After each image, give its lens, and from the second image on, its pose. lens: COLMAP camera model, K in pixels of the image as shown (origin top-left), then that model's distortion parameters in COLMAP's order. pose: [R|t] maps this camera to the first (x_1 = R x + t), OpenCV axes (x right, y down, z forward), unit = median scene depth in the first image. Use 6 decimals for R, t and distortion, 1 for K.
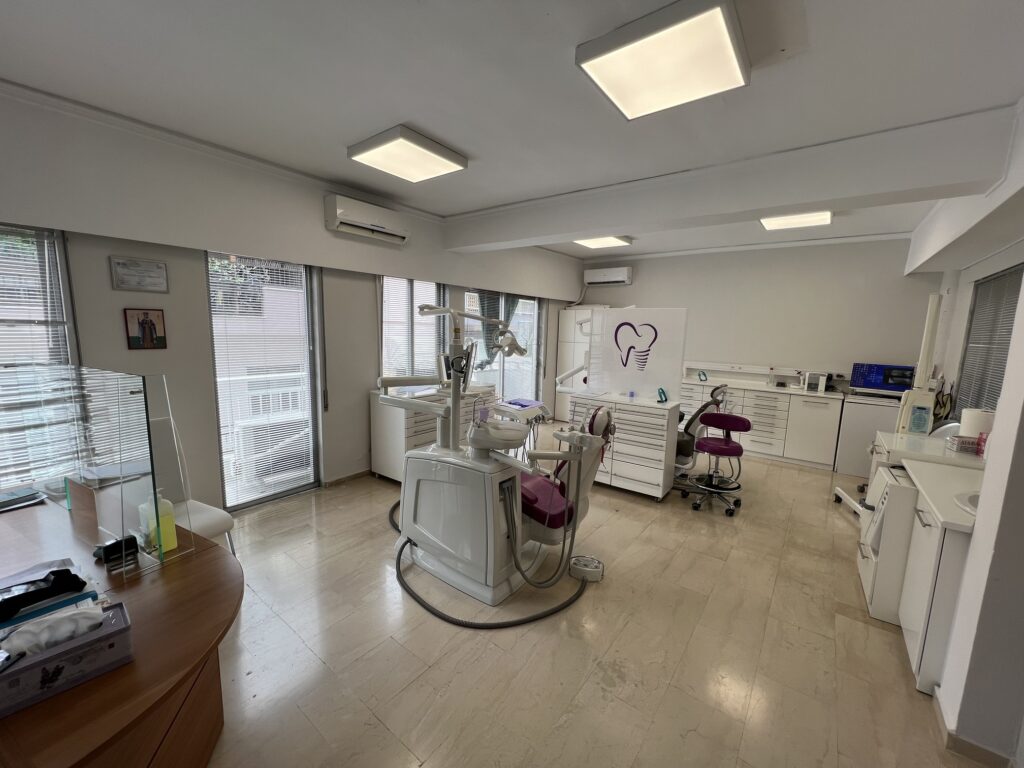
lens RADIAL K [[413.3, 0, 512.3], [0, 413.3, 385.6], [0, 0, 1]] dist [0.001351, 0.000019]
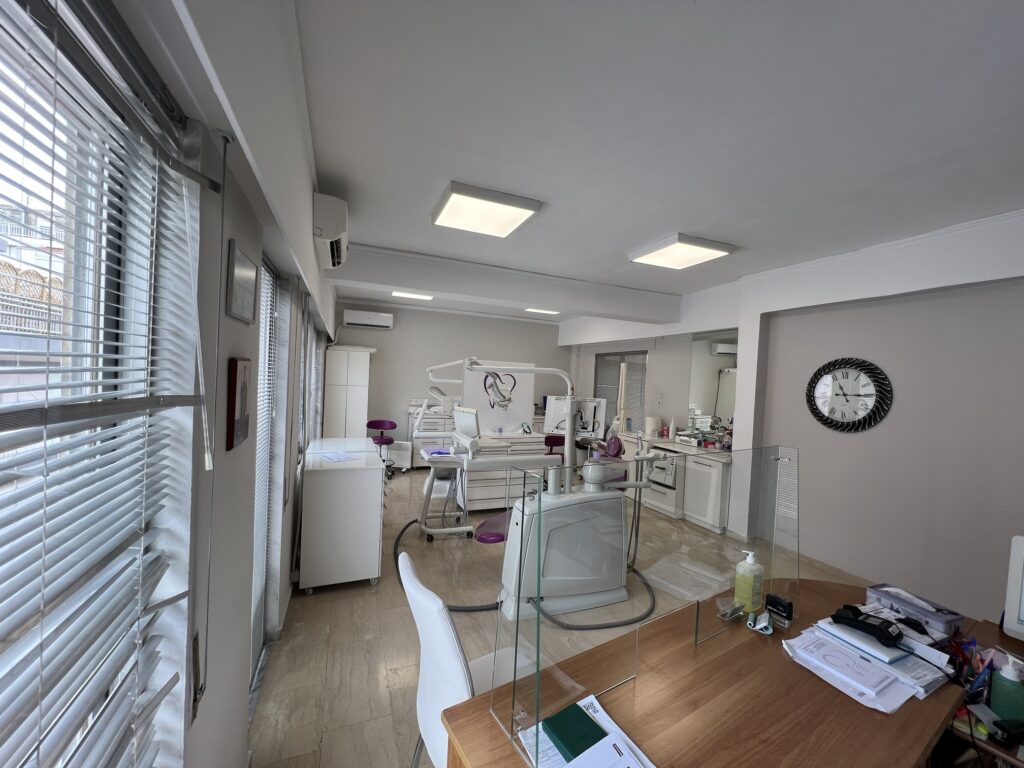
lens RADIAL K [[413.3, 0, 515.2], [0, 413.3, 383.5], [0, 0, 1]] dist [0.001351, 0.000019]
pose [[0.493228, -0.018999, 0.869693, -1.144319], [0.087689, 0.995755, -0.027978, -0.119021], [-0.865469, 0.090063, 0.492800, 0.501901]]
